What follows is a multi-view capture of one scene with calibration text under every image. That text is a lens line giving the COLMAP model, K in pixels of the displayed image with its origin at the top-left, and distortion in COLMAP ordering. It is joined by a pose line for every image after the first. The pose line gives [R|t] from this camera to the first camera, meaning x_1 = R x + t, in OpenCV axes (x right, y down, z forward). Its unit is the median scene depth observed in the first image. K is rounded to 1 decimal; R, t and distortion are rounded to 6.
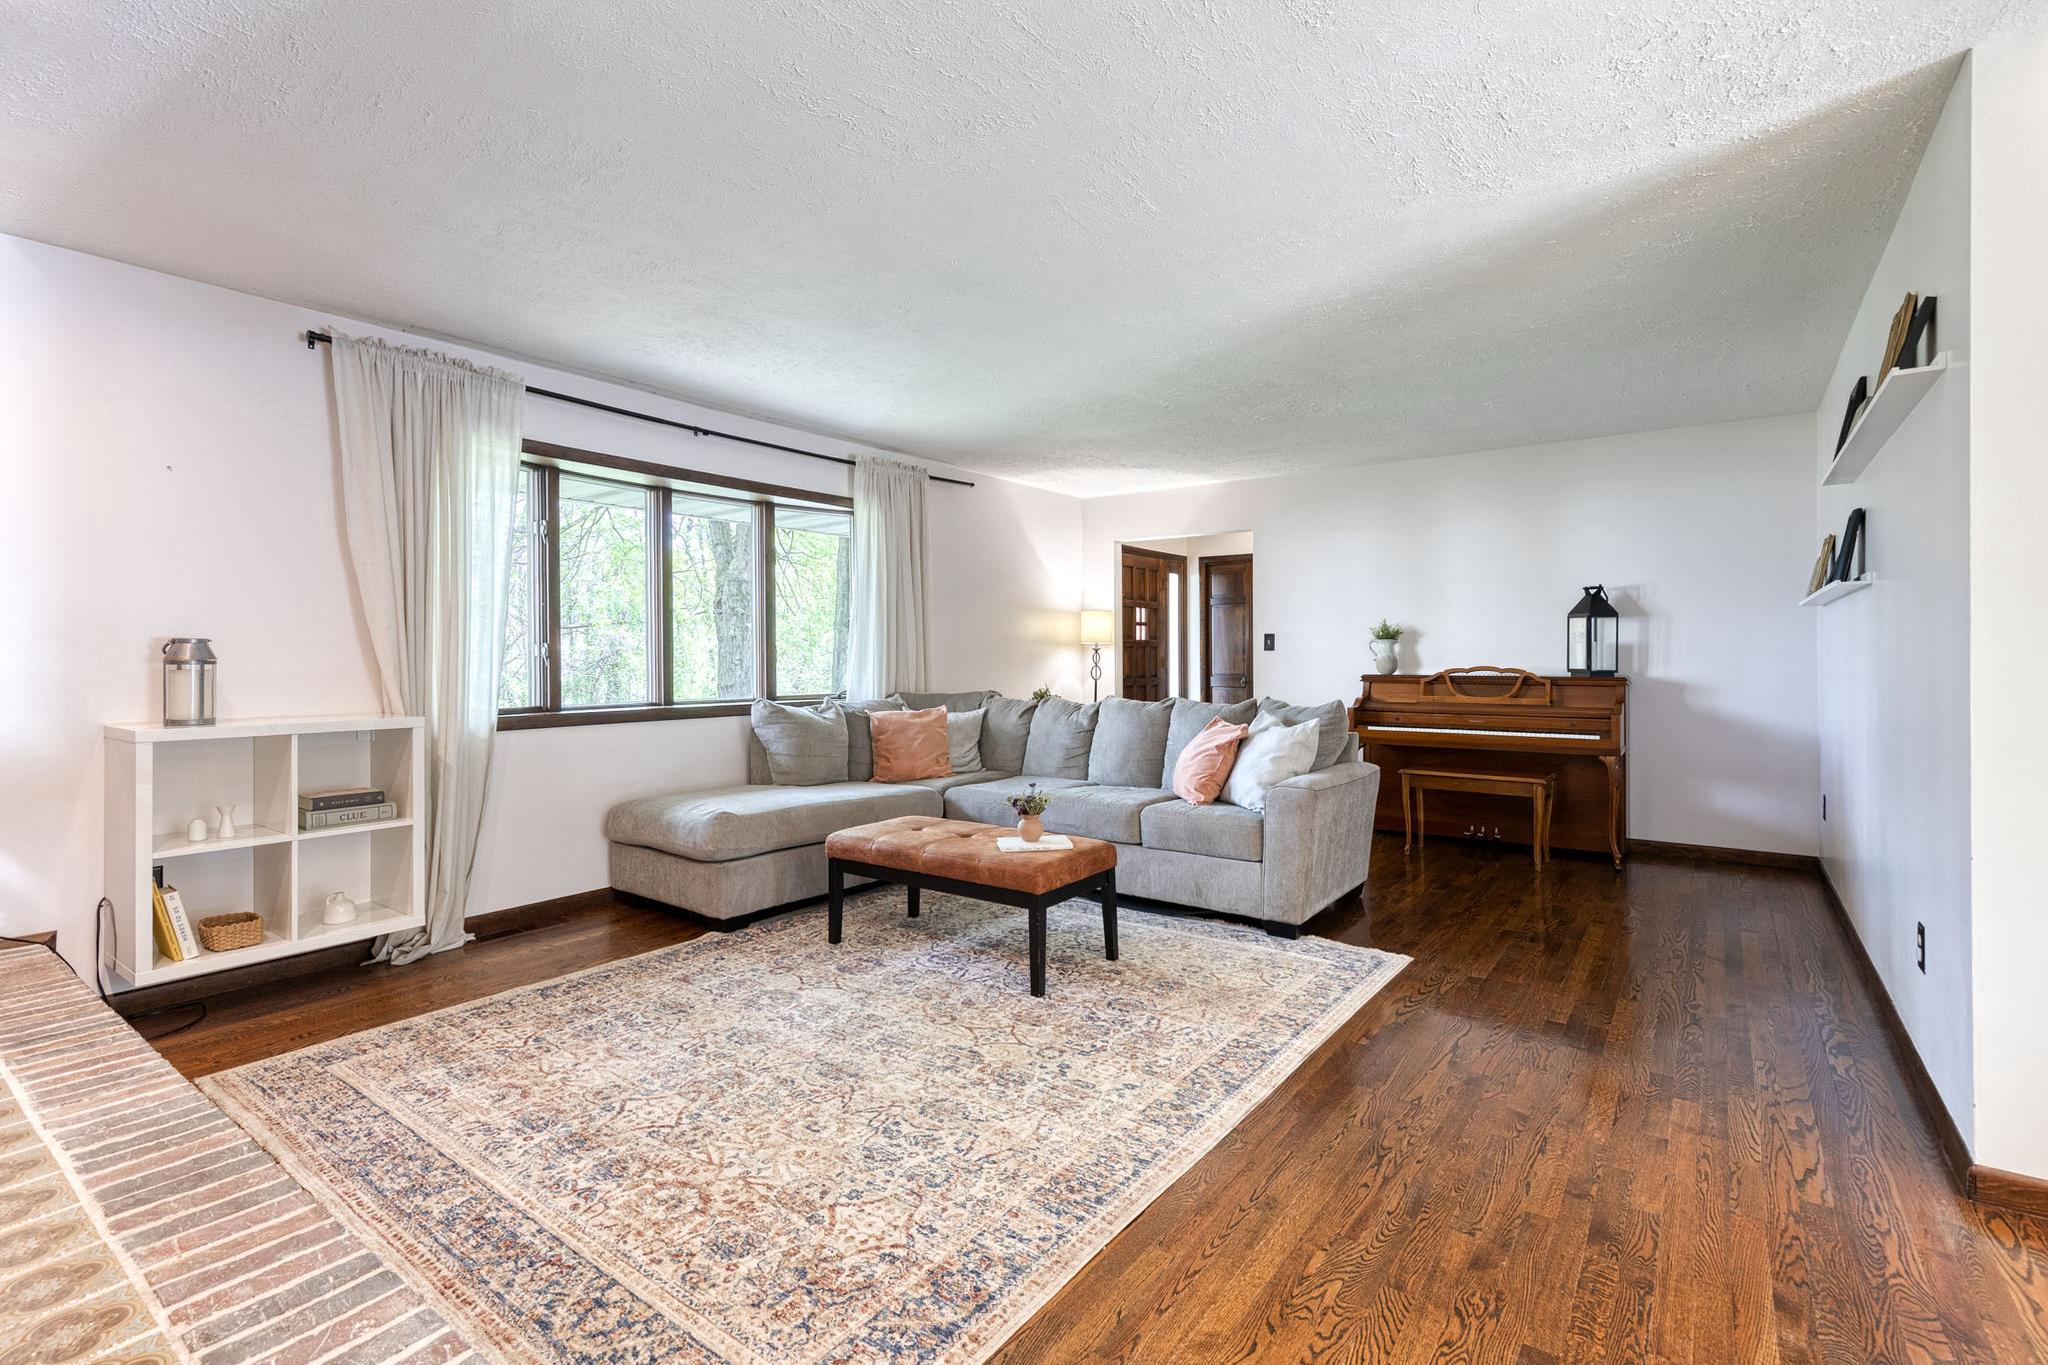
lens RADIAL K [[928.8, 0, 1047.9], [0, 928.8, 663.2], [0, 0, 1]] dist [0.007958, -0.000526]
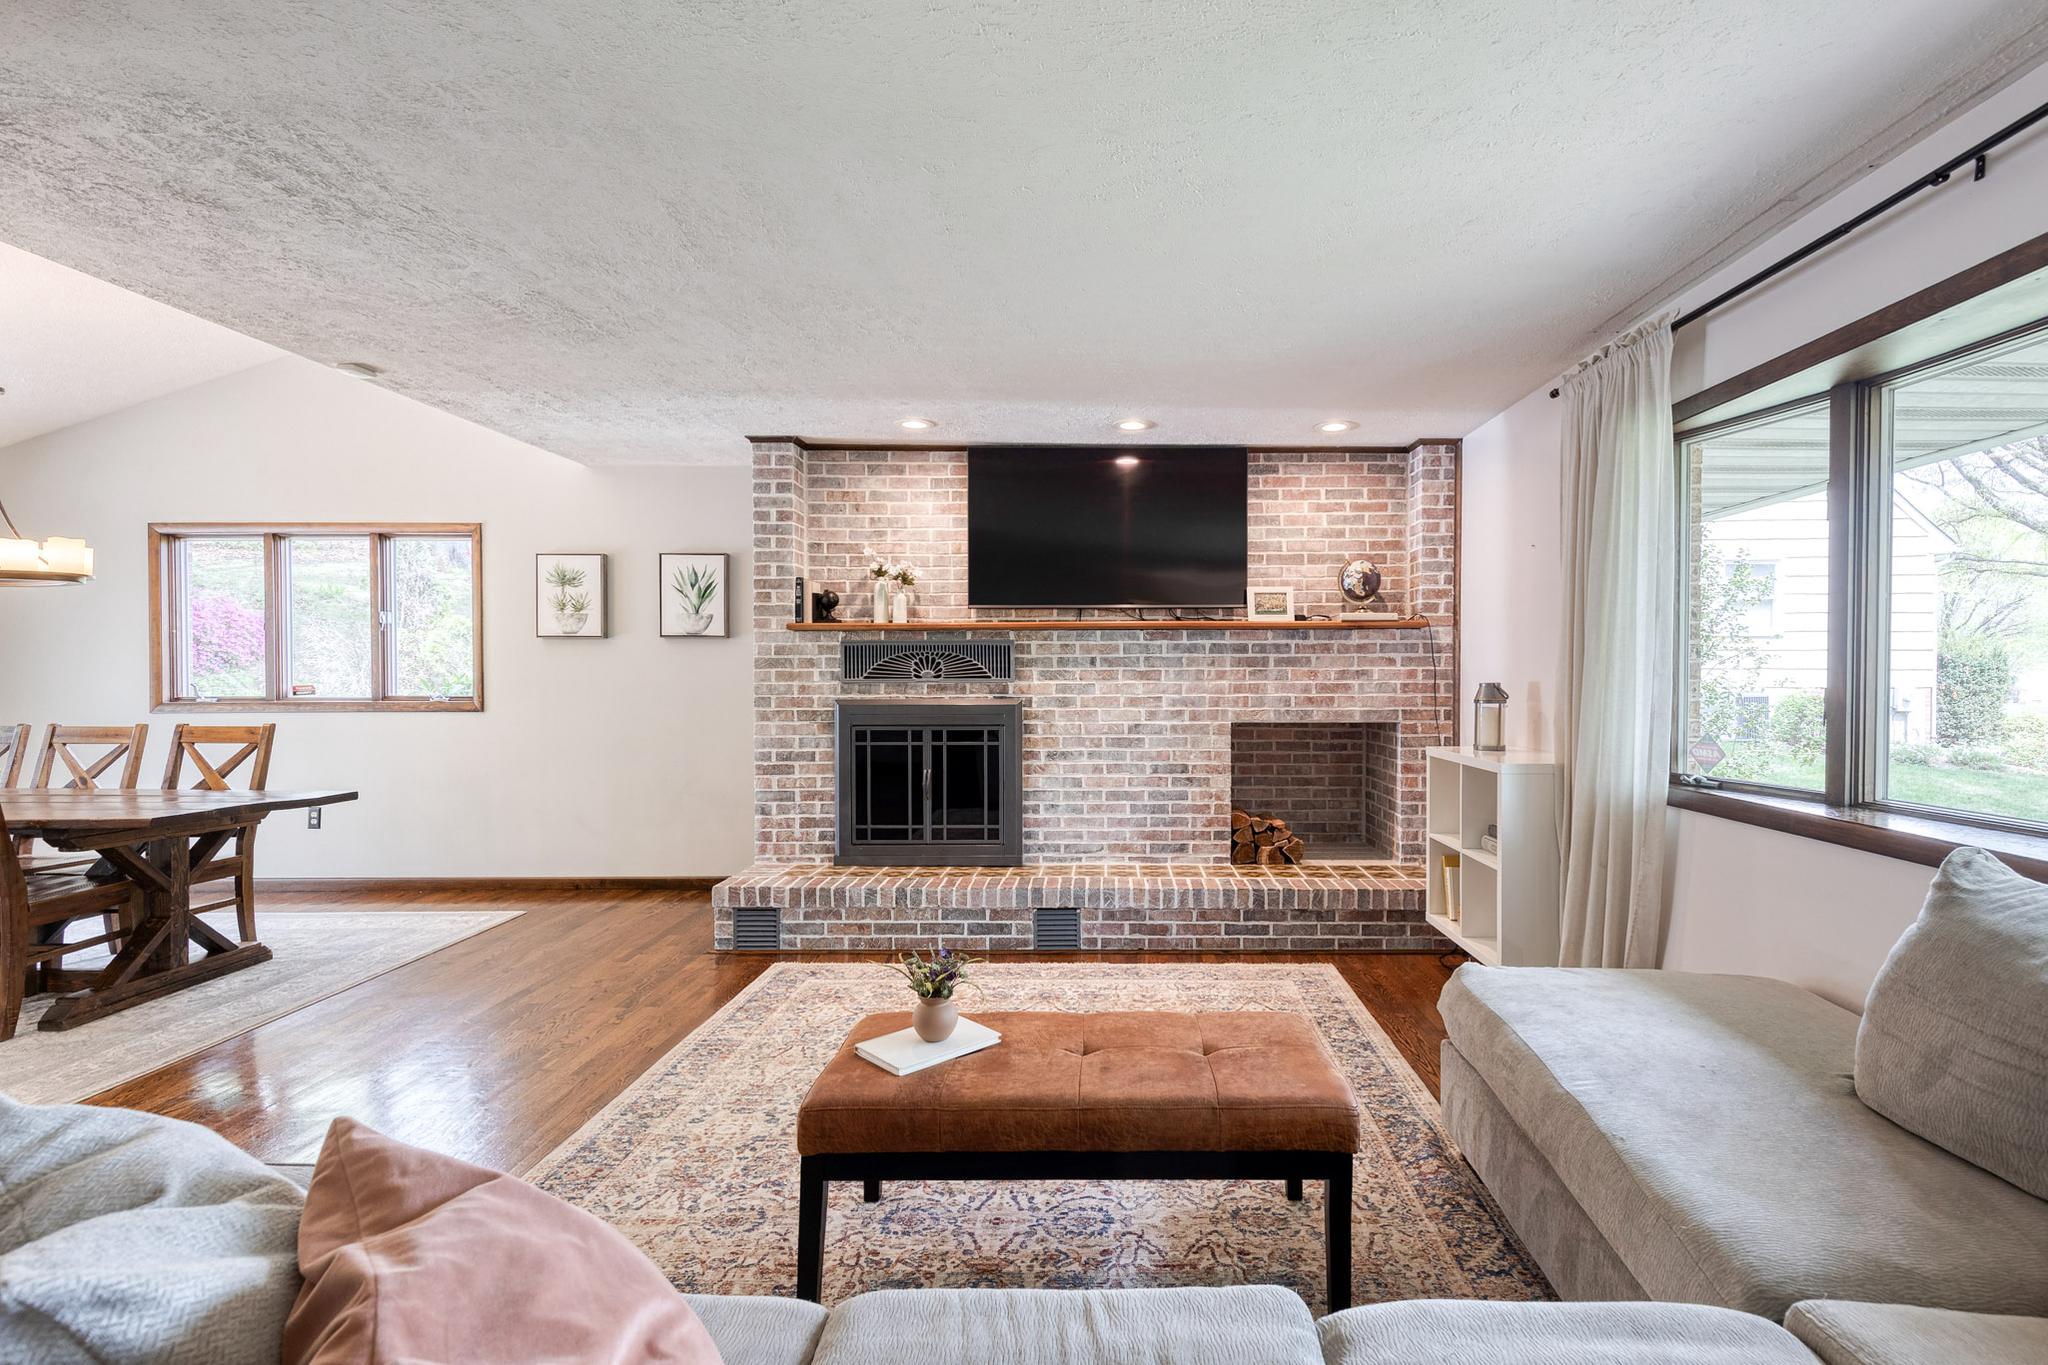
lens RADIAL K [[928.8, 0, 1111.5], [0, 928.8, 689.7], [0, 0, 1]] dist [0.007958, -0.000526]
pose [[-0.806701, 0.014994, -0.590770, 0.261966], [-0.001836, 0.999610, 0.027877, -0.050357], [0.590957, 0.023573, -0.806359, 1.703544]]
